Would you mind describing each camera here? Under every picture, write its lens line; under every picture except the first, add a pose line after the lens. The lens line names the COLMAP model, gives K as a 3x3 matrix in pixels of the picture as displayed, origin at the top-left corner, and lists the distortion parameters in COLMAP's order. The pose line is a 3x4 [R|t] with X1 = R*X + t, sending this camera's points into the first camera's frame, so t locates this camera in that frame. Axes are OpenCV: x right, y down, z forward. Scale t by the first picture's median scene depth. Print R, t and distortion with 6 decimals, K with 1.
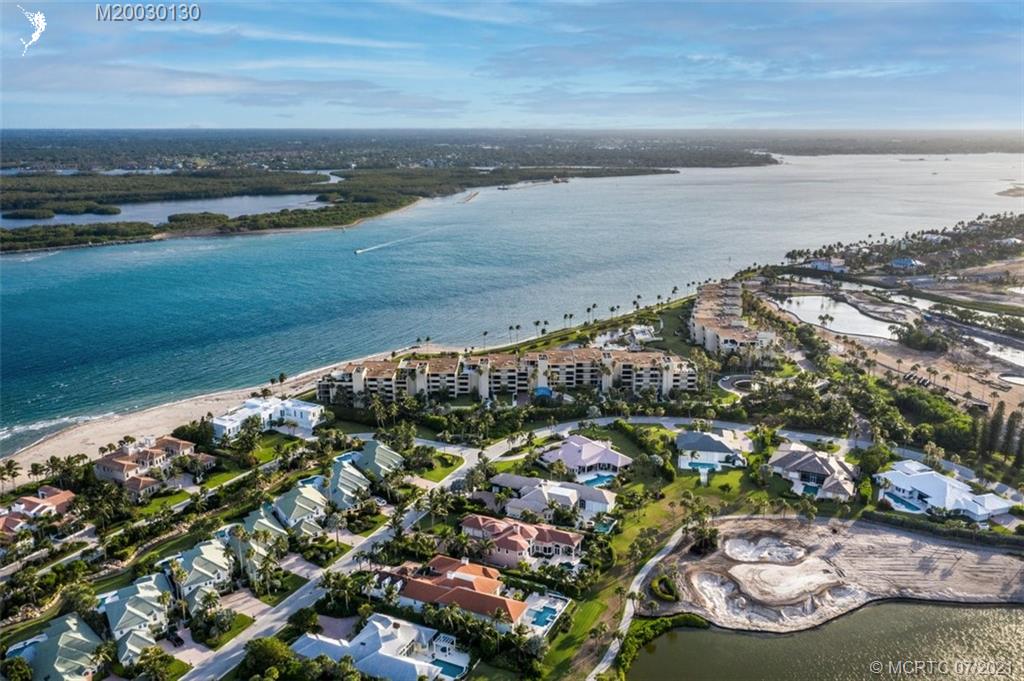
lens RADIAL K [[794.2, 0, 512.0], [0, 794.2, 340.5], [0, 0, 1]] dist [-0.002150, 0.003097]
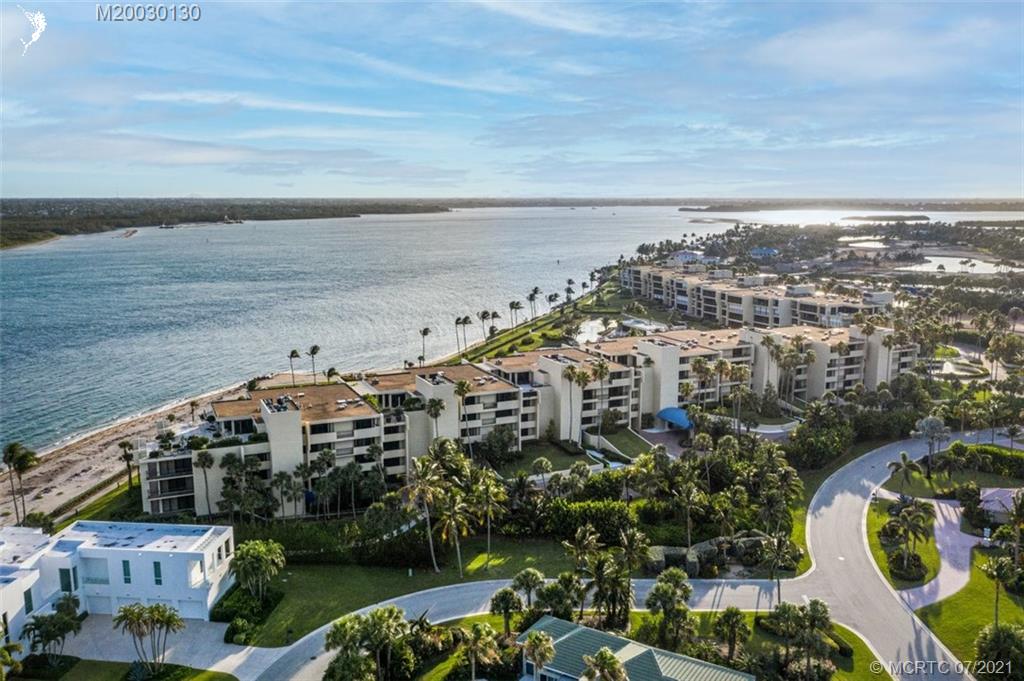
lens RADIAL K [[816.0, 0, 512.0], [0, 816.0, 340.5], [0, 0, 1]] dist [-0.010077, -0.003586]
pose [[0.904294, -0.070481, 0.421051, -0.241333], [0.105913, 0.992482, -0.061337, 0.040691], [-0.413563, 0.100061, 0.904961, 0.625255]]
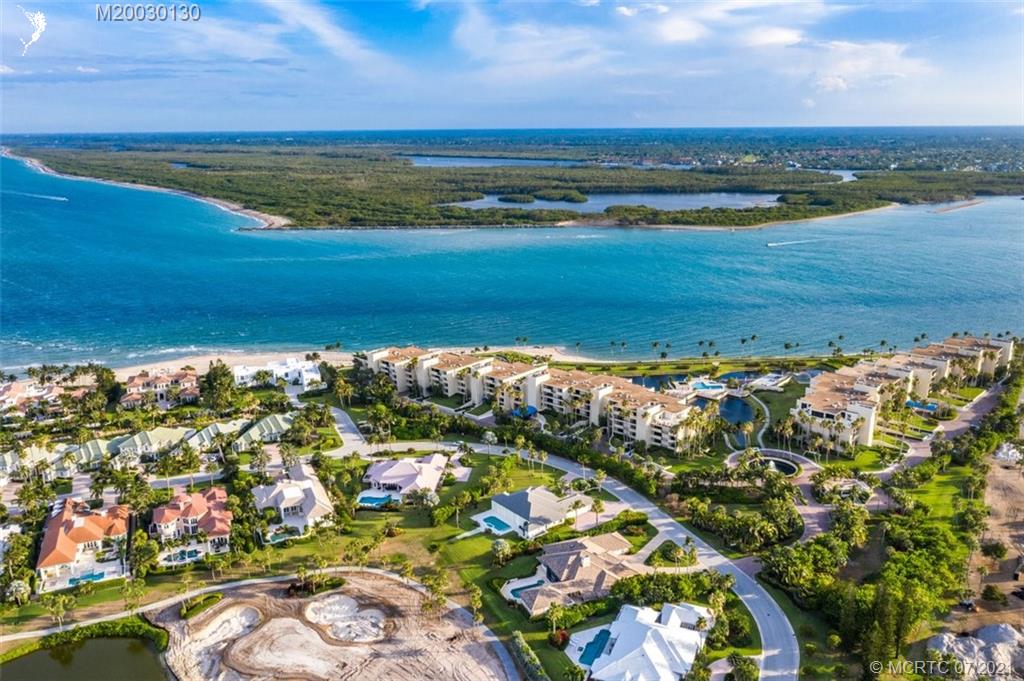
lens RADIAL K [[794.2, 0, 512.0], [0, 794.2, 340.5], [0, 0, 1]] dist [-0.002150, 0.003097]
pose [[0.757181, 0.163902, -0.632308, 0.599234], [-0.162329, 0.984856, 0.060901, -0.068991], [0.632713, 0.056529, 0.772320, 0.282738]]
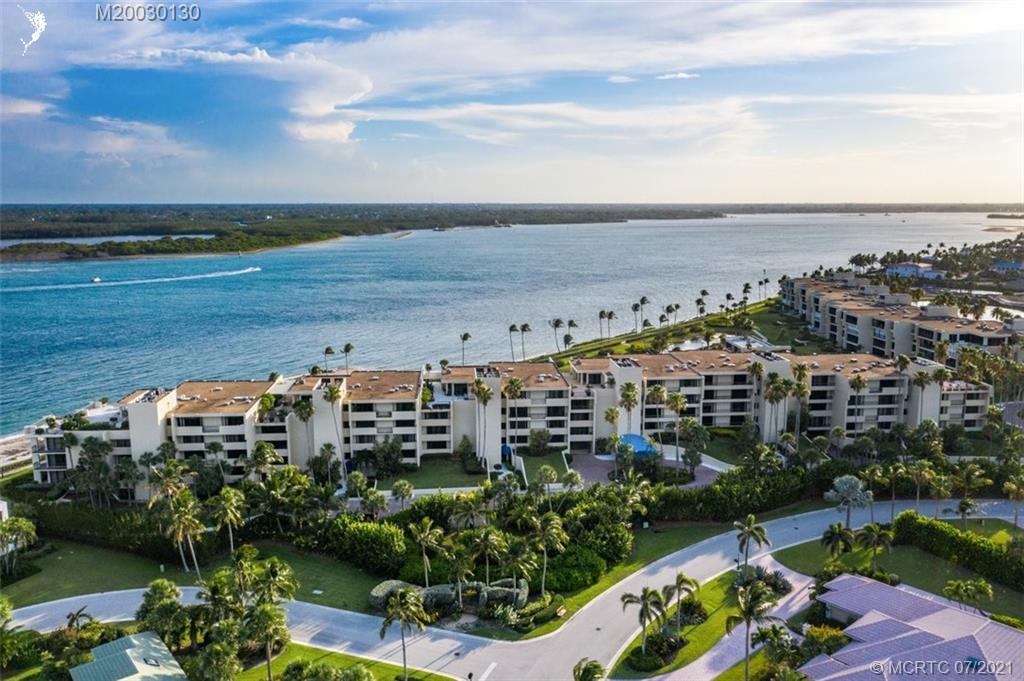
lens RADIAL K [[806.6, 0, 518.2], [0, 806.6, 339.2], [0, 0, 1]] dist [-0.004617, -0.000790]
pose [[0.995222, -0.014086, 0.096616, -0.059445], [0.022782, 0.995726, -0.089502, 0.046849], [-0.094943, 0.091275, 0.991289, 0.600016]]
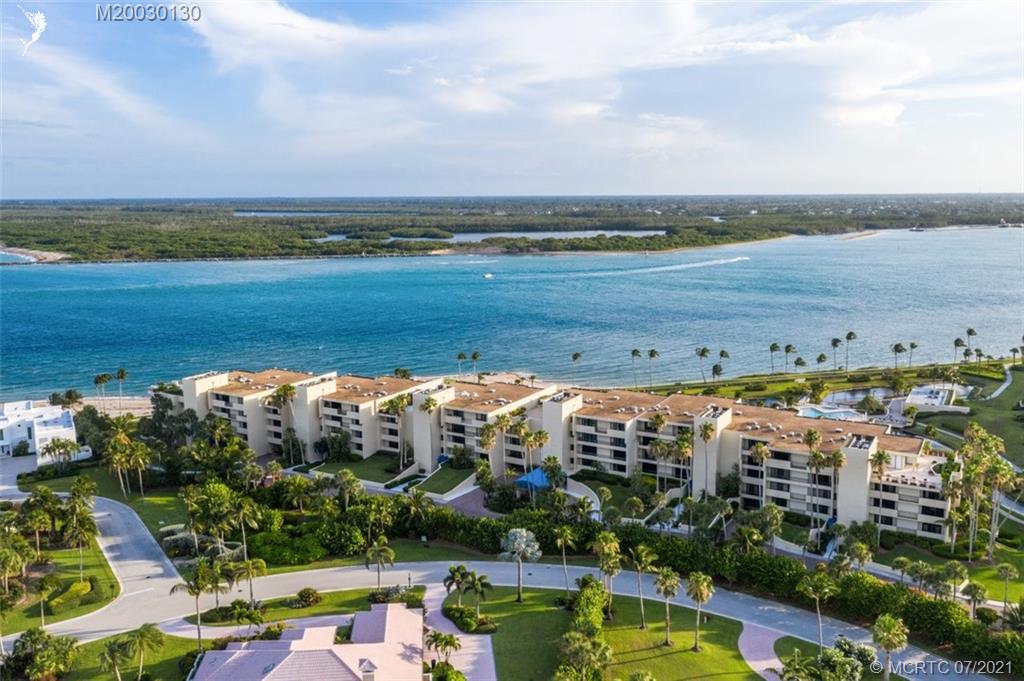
lens RADIAL K [[848.2, 0, 516.0], [0, 848.2, 301.6], [0, 0, 1]] dist [-0.005959, -0.004833]
pose [[0.872824, 0.058046, -0.484571, 0.244972], [-0.120971, 0.987648, -0.099586, 0.019449], [0.472805, 0.145540, 0.869065, 0.590854]]
